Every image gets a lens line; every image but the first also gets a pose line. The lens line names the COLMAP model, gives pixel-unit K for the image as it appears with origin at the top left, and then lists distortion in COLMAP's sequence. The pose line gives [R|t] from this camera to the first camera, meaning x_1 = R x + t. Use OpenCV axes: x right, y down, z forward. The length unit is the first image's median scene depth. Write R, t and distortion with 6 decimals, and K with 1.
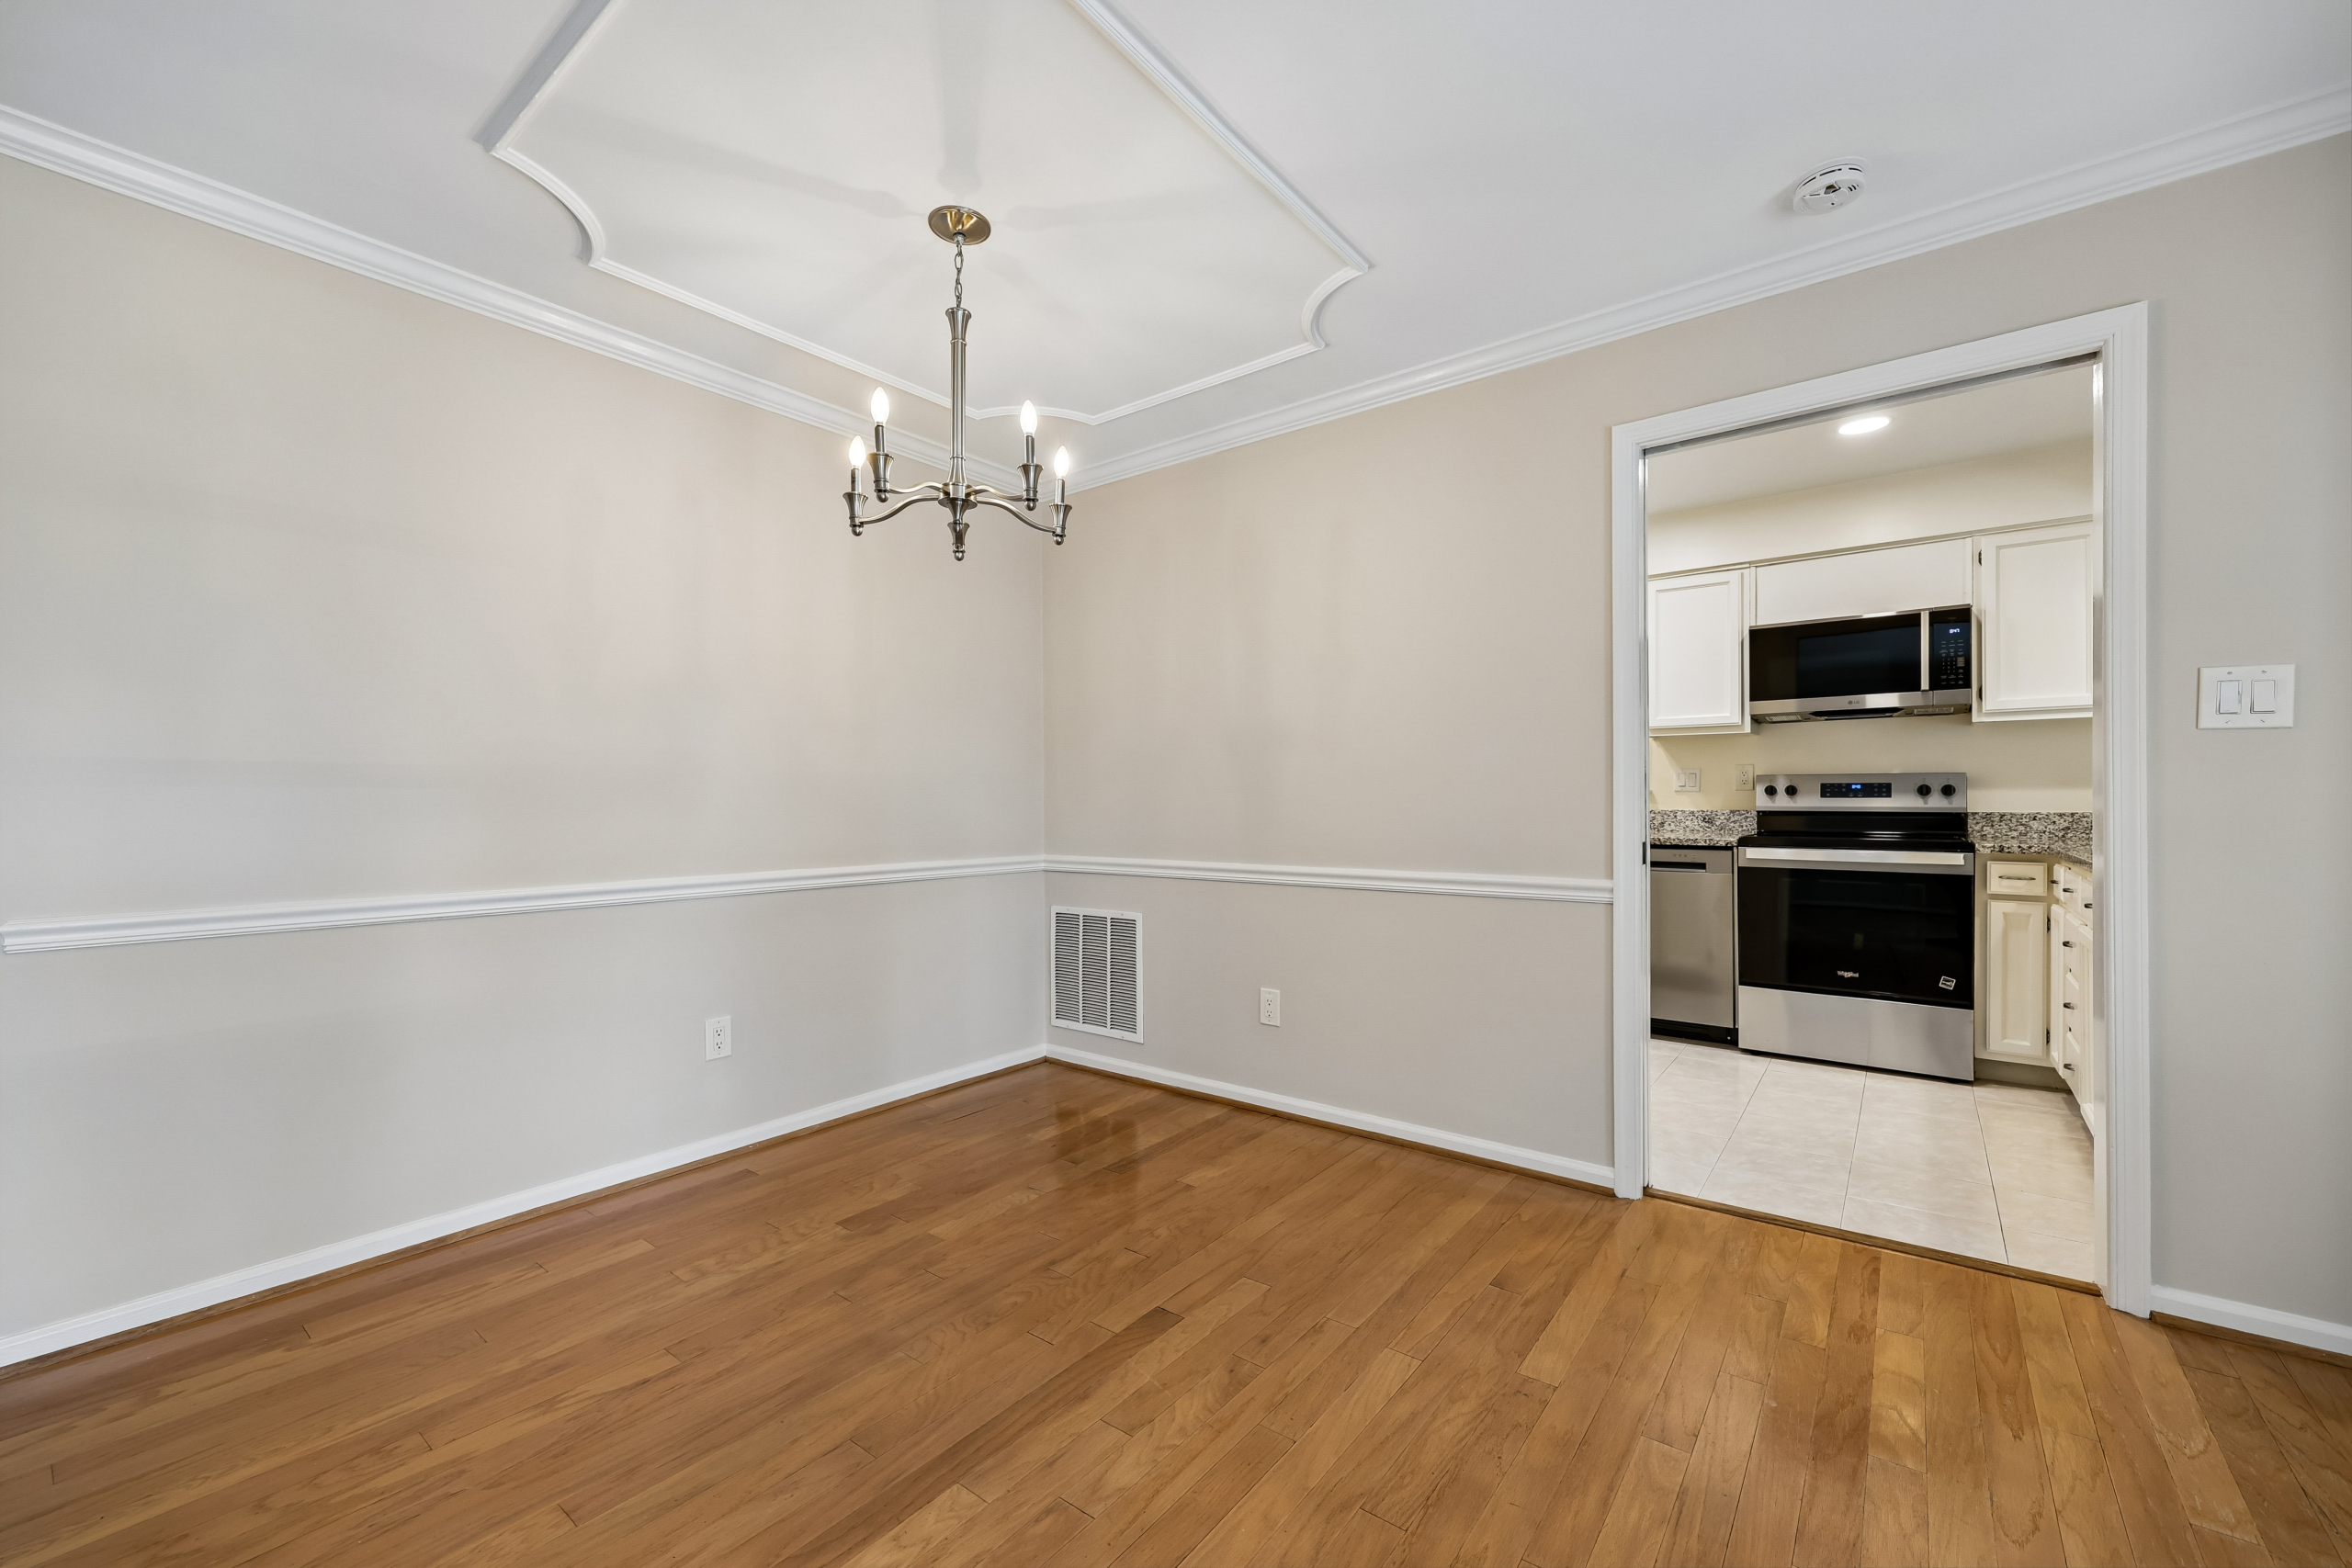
lens RADIAL K [[943.3, 0, 1181.7], [0, 943.3, 802.7], [0, 0, 1]] dist [0.002661, 0.000201]
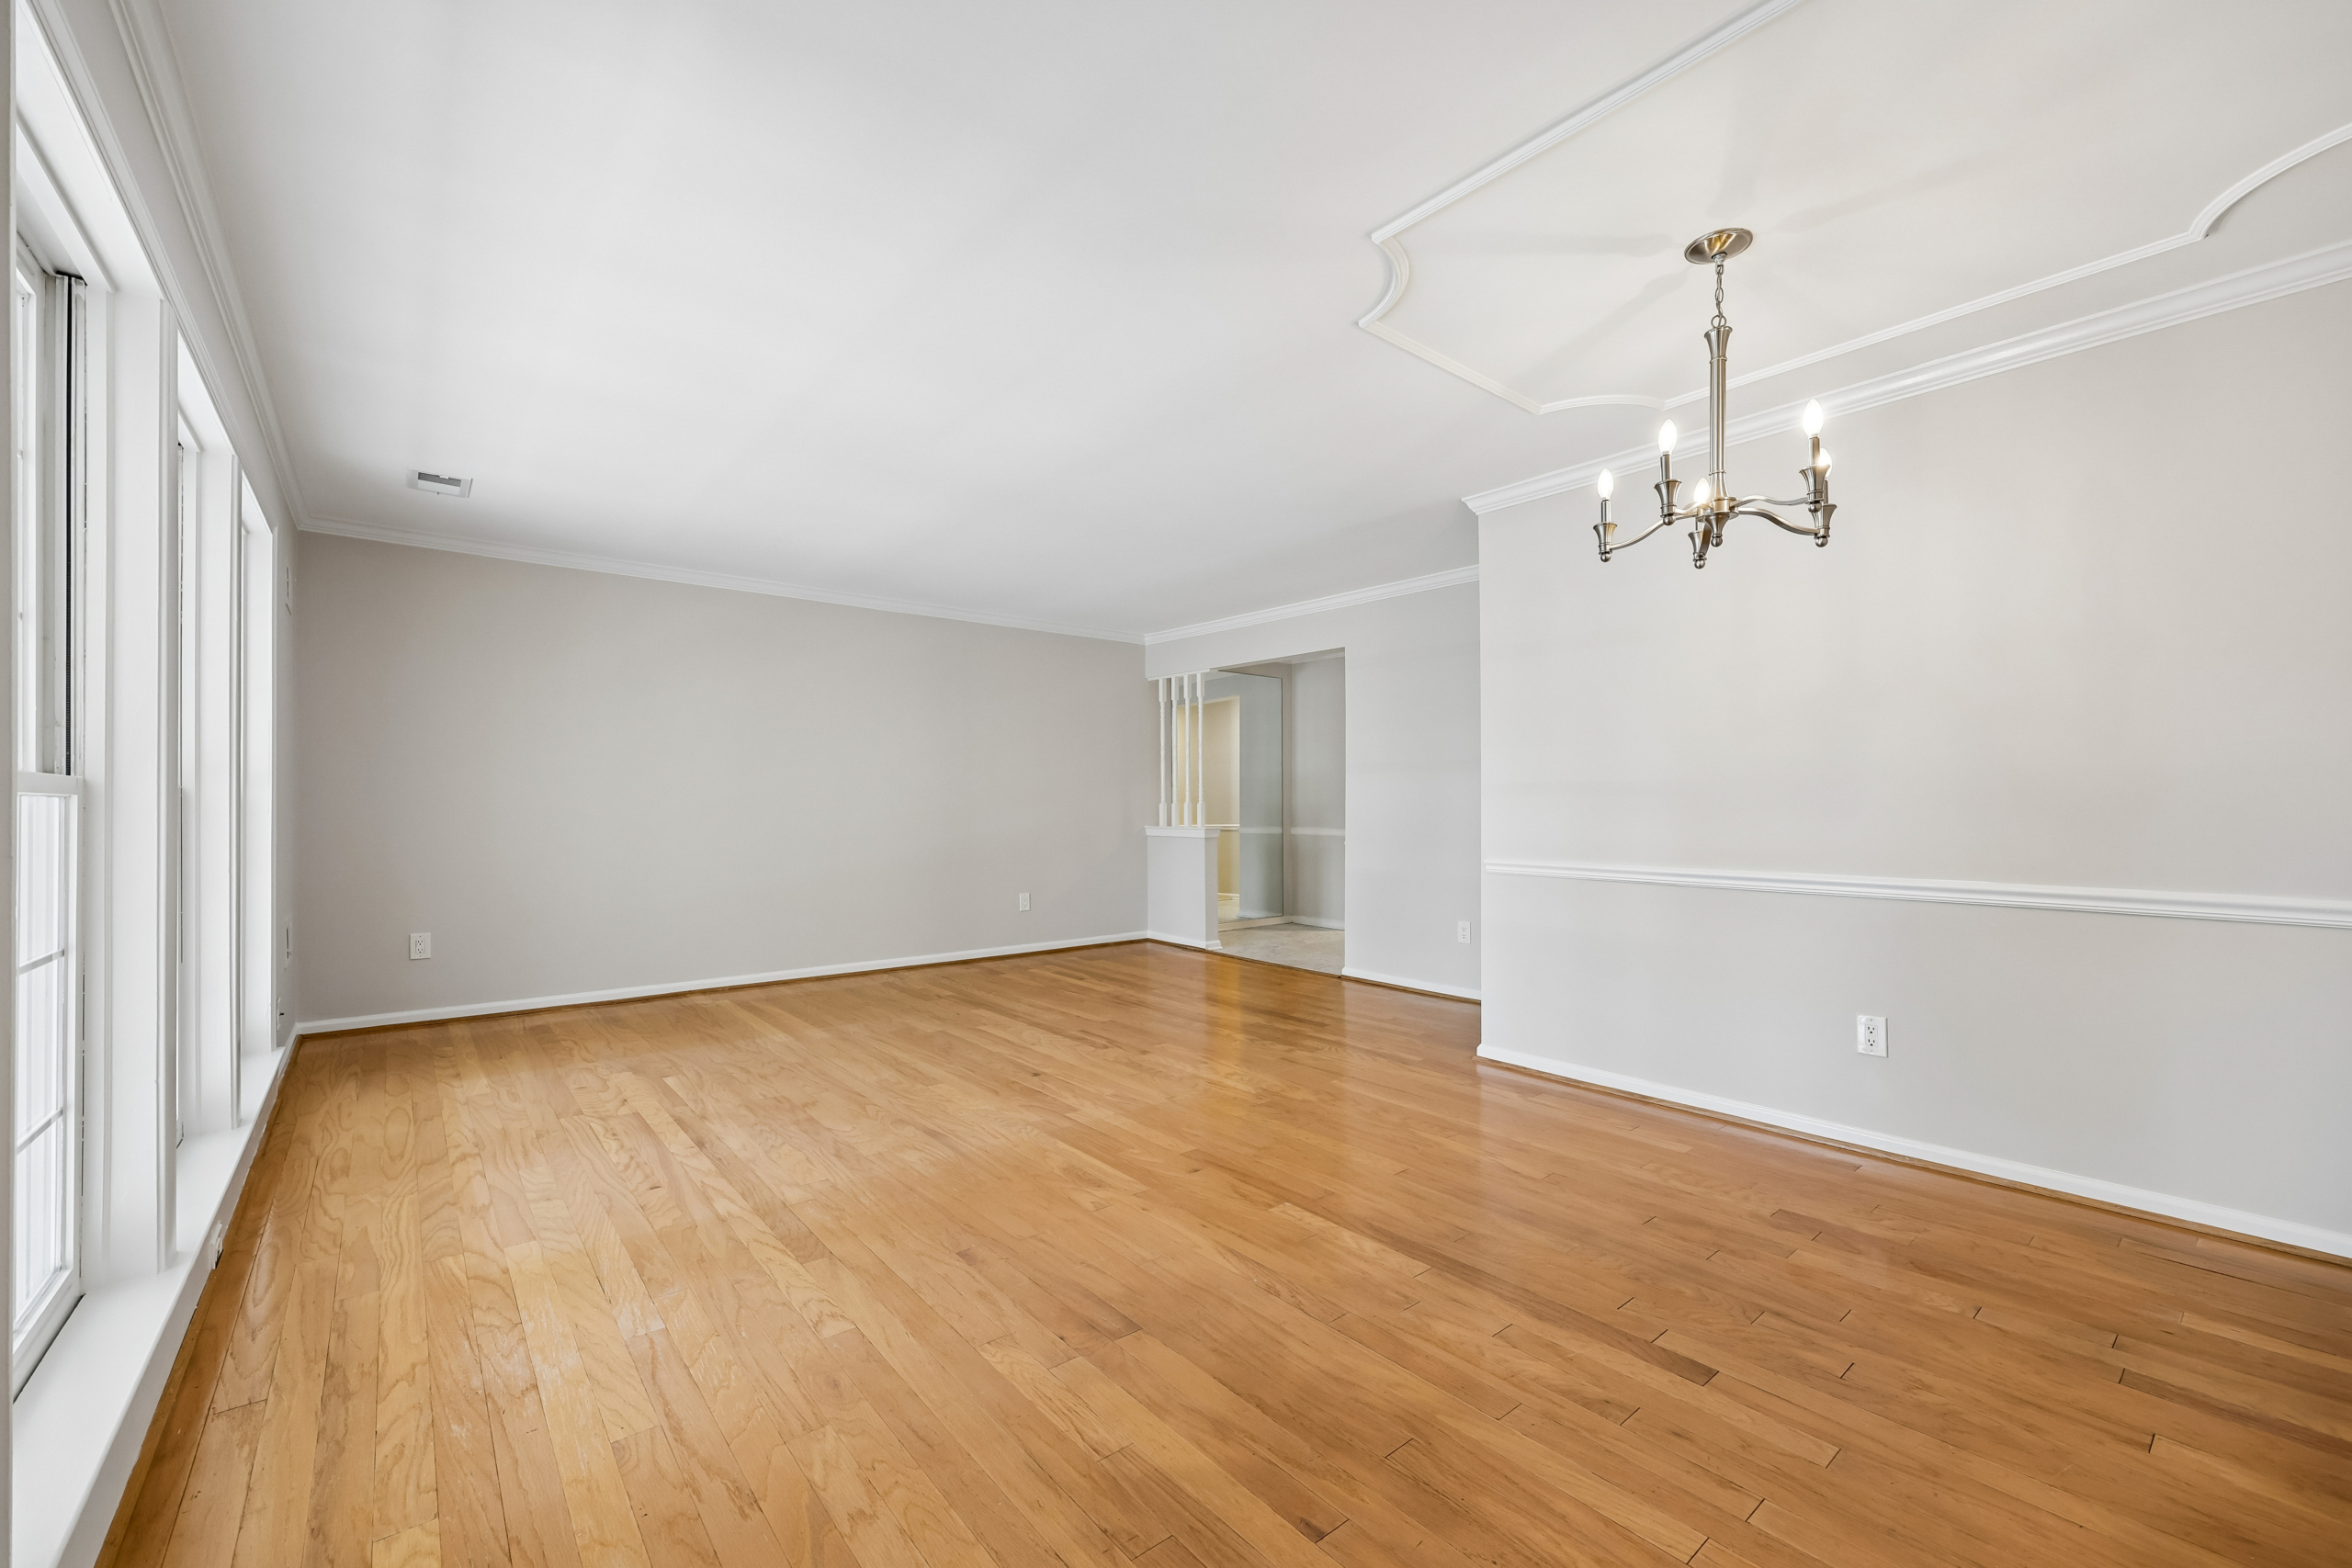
lens RADIAL K [[942.0, 0, 1178.3], [0, 942.0, 810.2], [0, 0, 1]] dist [-0.000401, 0.000428]
pose [[-0.218333, 0.009197, -0.975831, 0.552396], [-0.000142, 0.999955, 0.009456, -0.004243], [0.975874, 0.002203, -0.218322, 0.401376]]
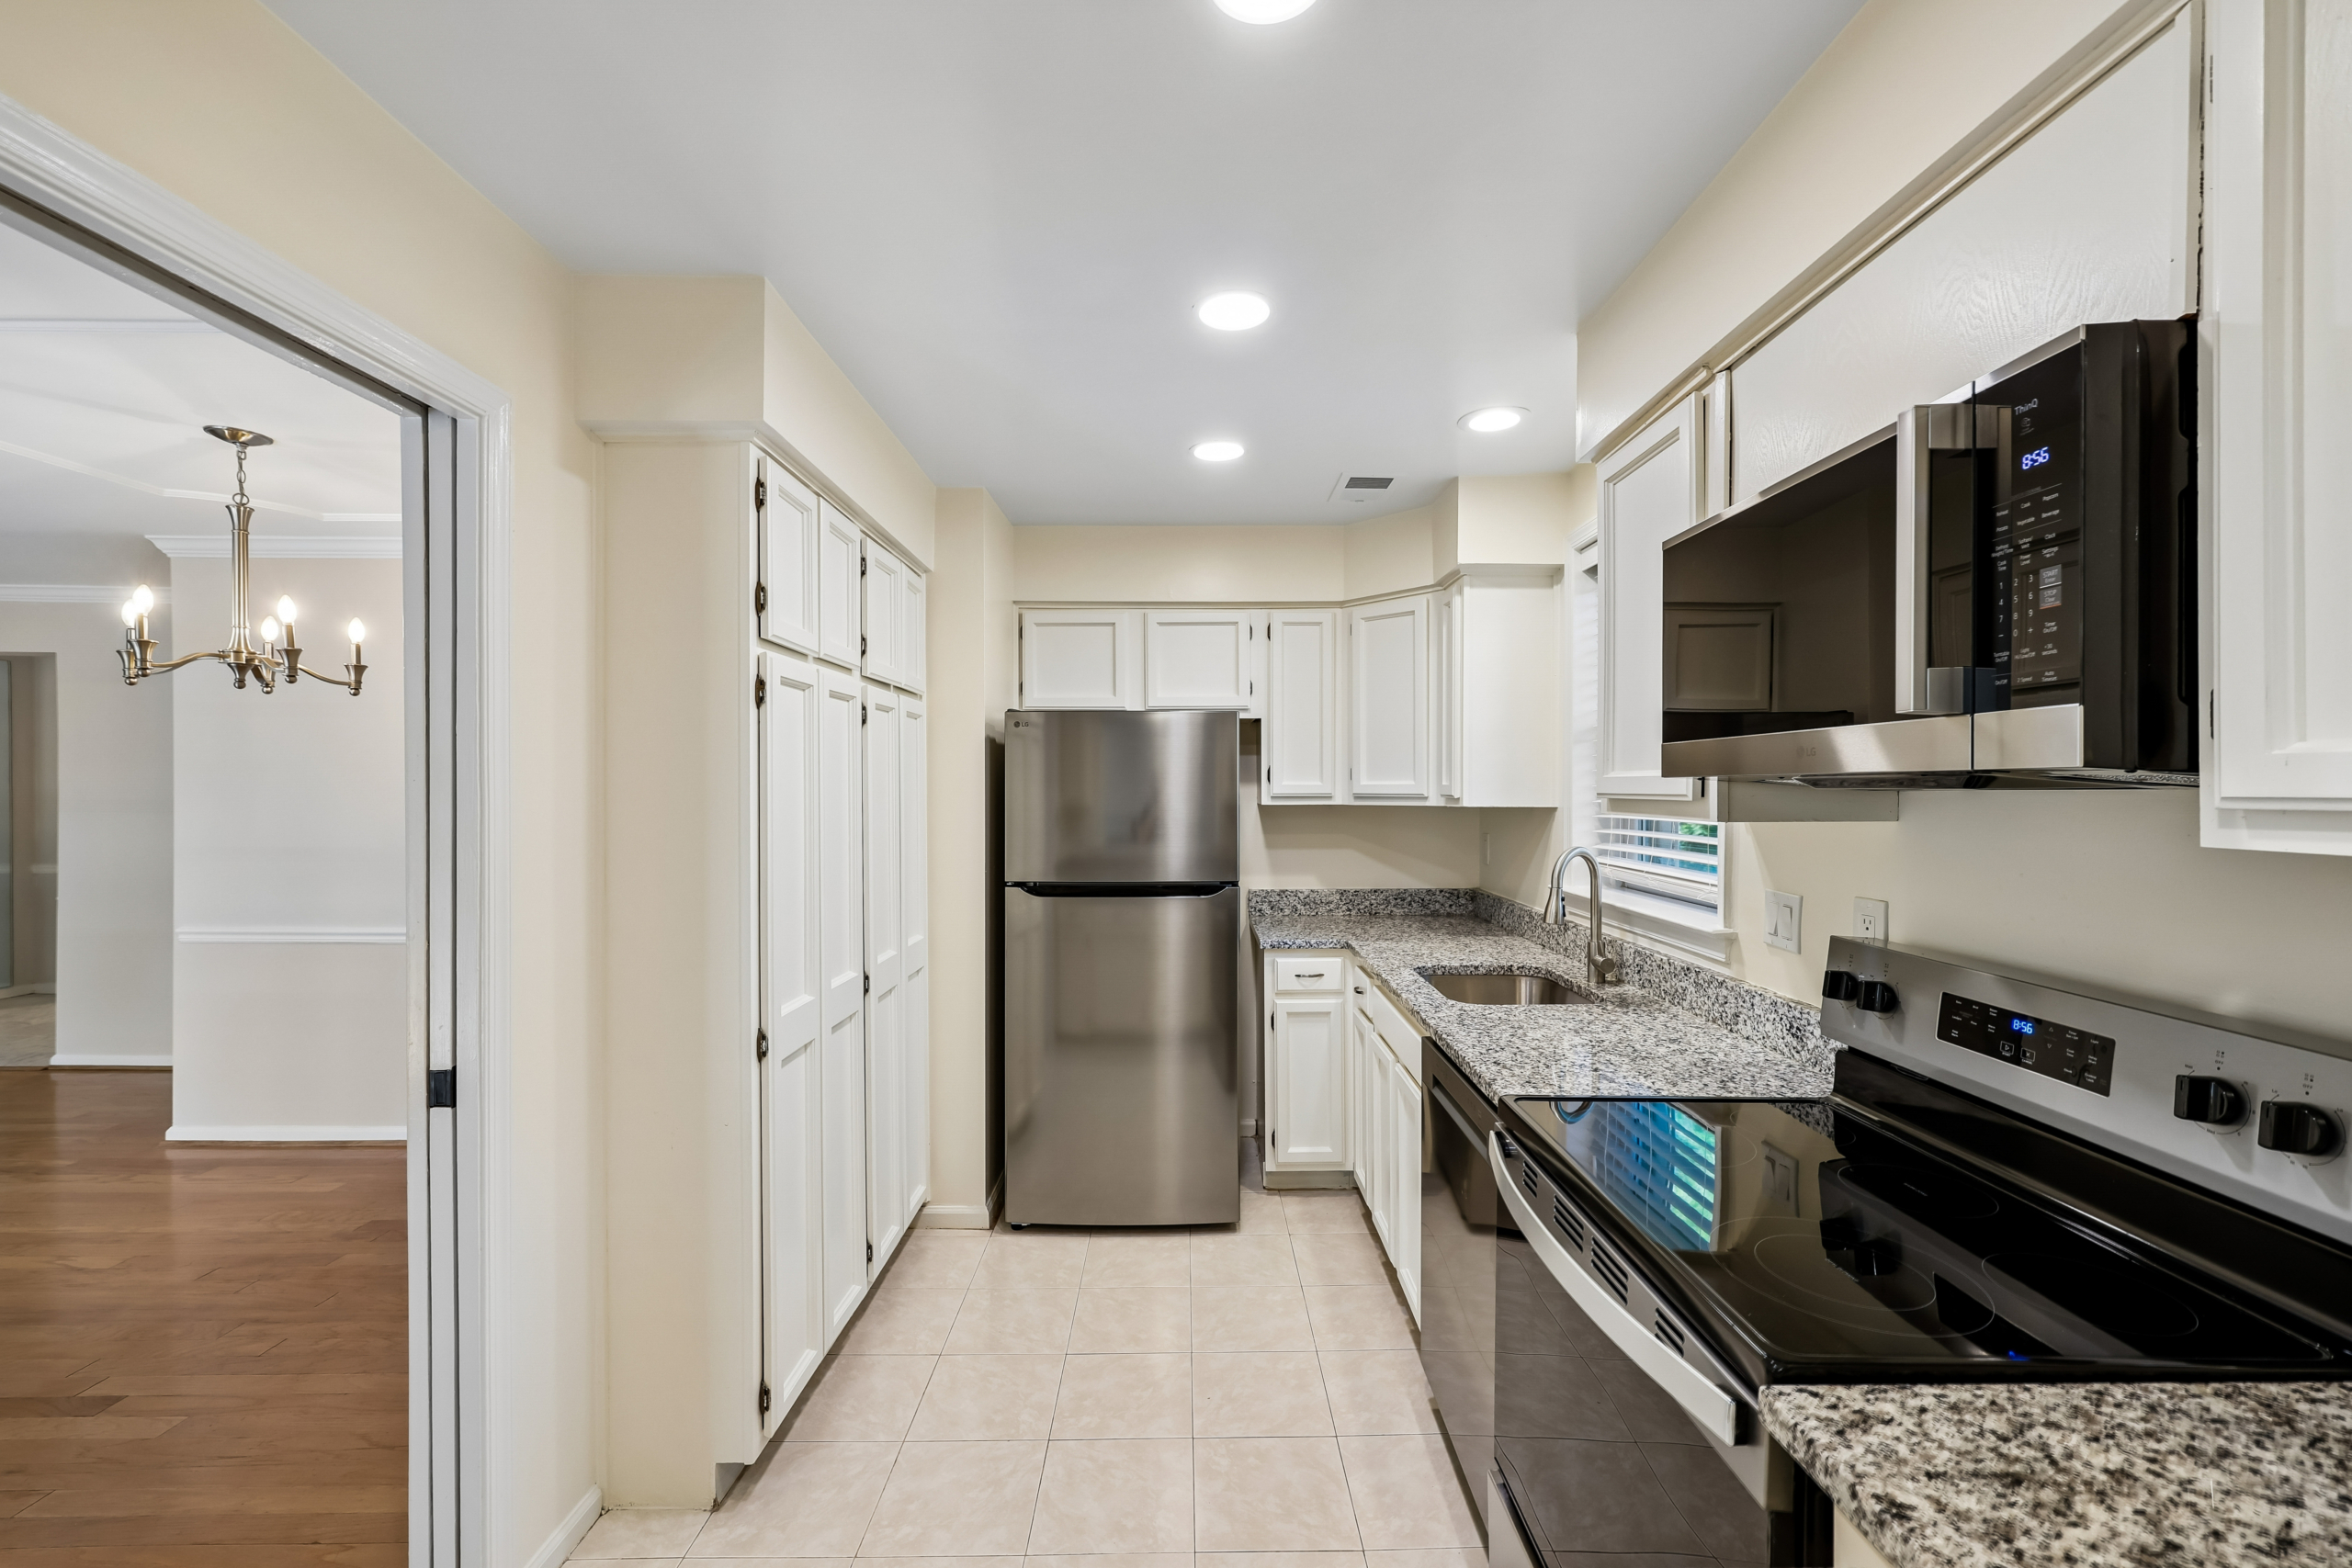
lens RADIAL K [[959.2, 0, 1188.5], [0, 959.2, 794.3], [0, 0, 1]] dist [0.001688, 0.000468]
pose [[0.624882, 0.011637, -0.780633, 0.926705], [-0.007957, 0.999932, 0.008536, -0.105126], [0.780679, 0.000877, 0.624932, 0.729676]]
